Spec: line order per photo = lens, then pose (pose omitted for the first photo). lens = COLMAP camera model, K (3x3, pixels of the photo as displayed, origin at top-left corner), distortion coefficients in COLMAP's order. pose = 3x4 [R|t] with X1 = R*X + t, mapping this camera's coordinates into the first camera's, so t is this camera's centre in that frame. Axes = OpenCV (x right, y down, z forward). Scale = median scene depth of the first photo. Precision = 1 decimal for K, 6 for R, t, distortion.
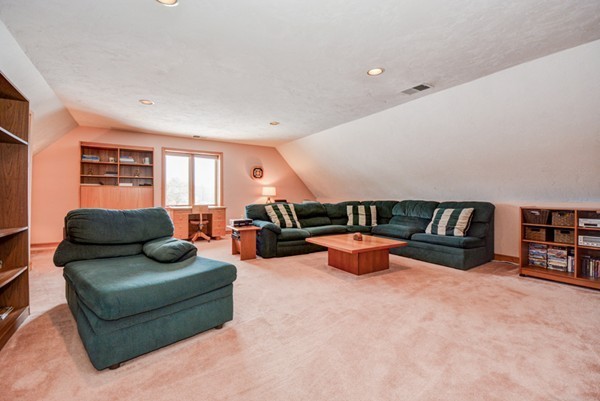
lens RADIAL K [[269.7, 0, 300.0], [0, 269.7, 200.5], [0, 0, 1]] dist [-0.000121, -0.013276]
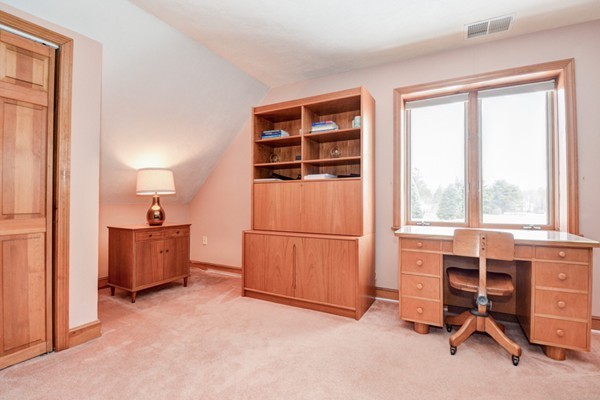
lens RADIAL K [[299.7, 0, 301.2], [0, 299.7, 190.4], [0, 0, 1]] dist [0.001317, 0.000078]
pose [[0.502580, -0.030258, -0.864001, -0.176884], [-0.008935, 0.999152, -0.040188, -0.011410], [0.864485, 0.027917, 0.501883, 0.654405]]
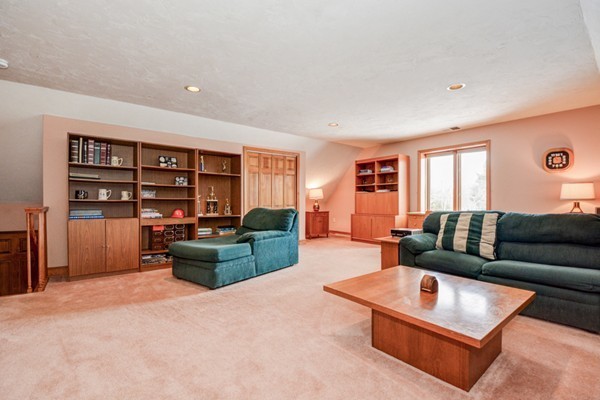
lens RADIAL K [[269.7, 0, 300.0], [0, 269.7, 200.0], [0, 0, 1]] dist [-0.000121, -0.013276]
pose [[0.120430, -0.008839, -0.992682, 0.425918], [-0.012012, 0.999874, -0.010360, -0.004488], [0.992649, 0.013172, 0.120309, 0.478449]]
